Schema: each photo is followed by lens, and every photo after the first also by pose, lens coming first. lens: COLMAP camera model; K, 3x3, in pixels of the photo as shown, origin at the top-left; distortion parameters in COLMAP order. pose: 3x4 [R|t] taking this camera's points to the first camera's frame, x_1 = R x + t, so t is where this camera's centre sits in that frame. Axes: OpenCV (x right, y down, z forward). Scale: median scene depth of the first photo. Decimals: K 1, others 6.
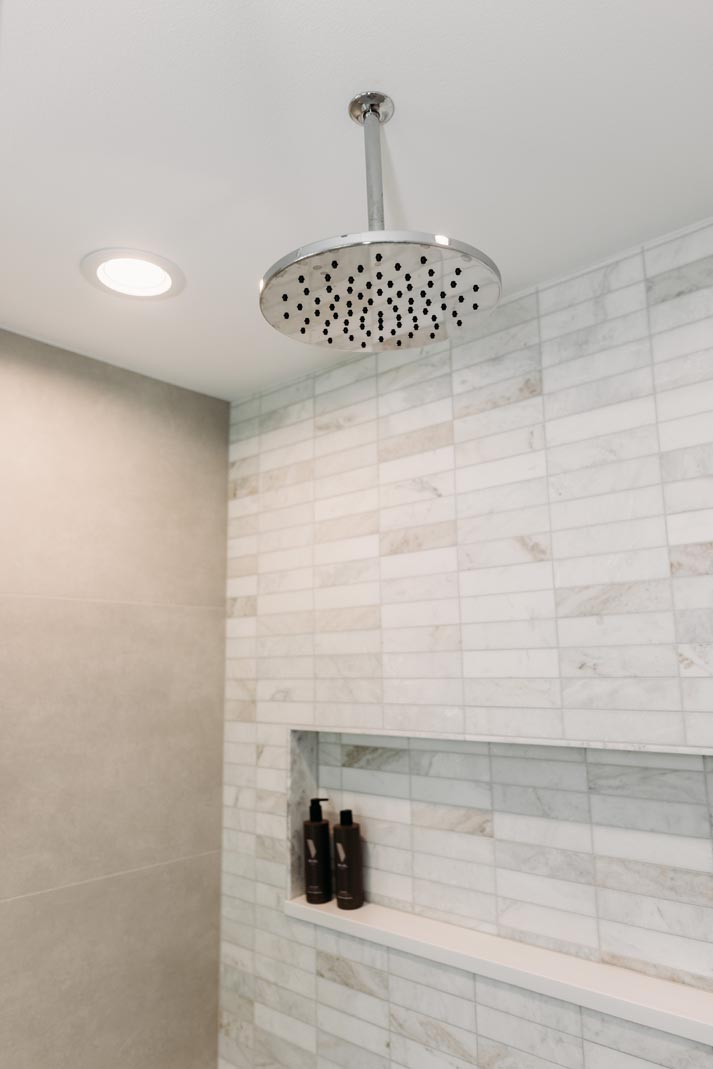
lens RADIAL K [[717.1, 0, 355.1], [0, 717.1, 541.0], [0, 0, 1]] dist [-0.001526, -0.000911]
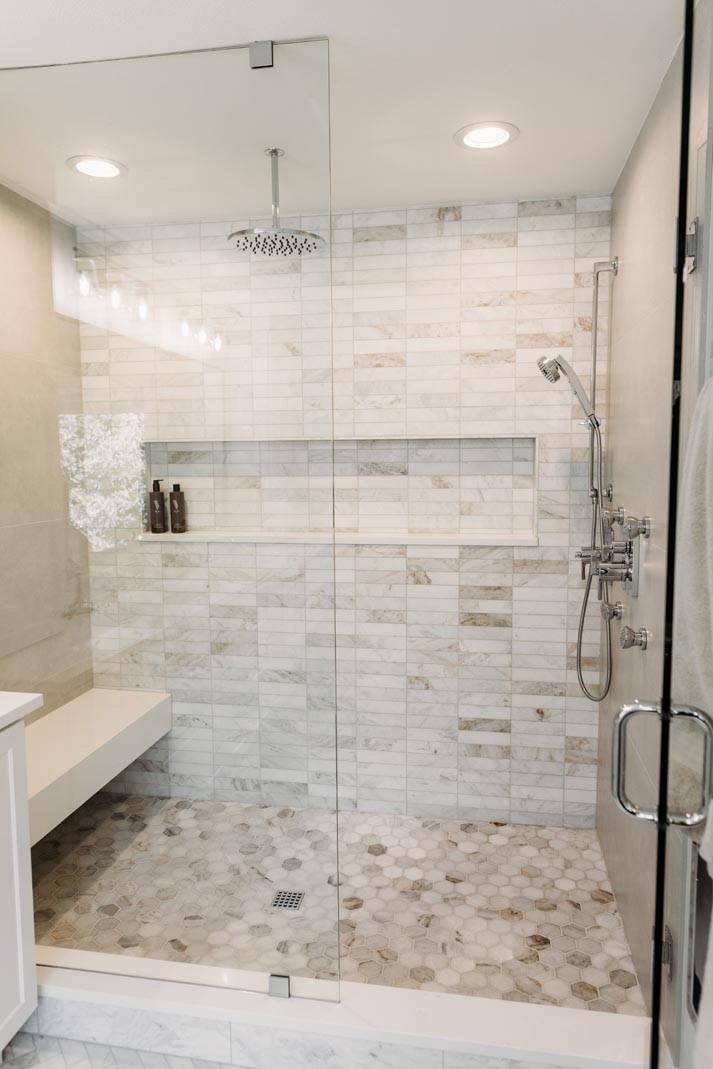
lens RADIAL K [[746.1, 0, 350.6], [0, 746.1, 518.6], [0, 0, 1]] dist [-0.004383, -0.001965]
pose [[0.842352, -0.030168, 0.538083, -0.746739], [-0.097779, 0.973306, 0.207640, 0.020779], [-0.529983, -0.227519, 0.816917, -0.922907]]
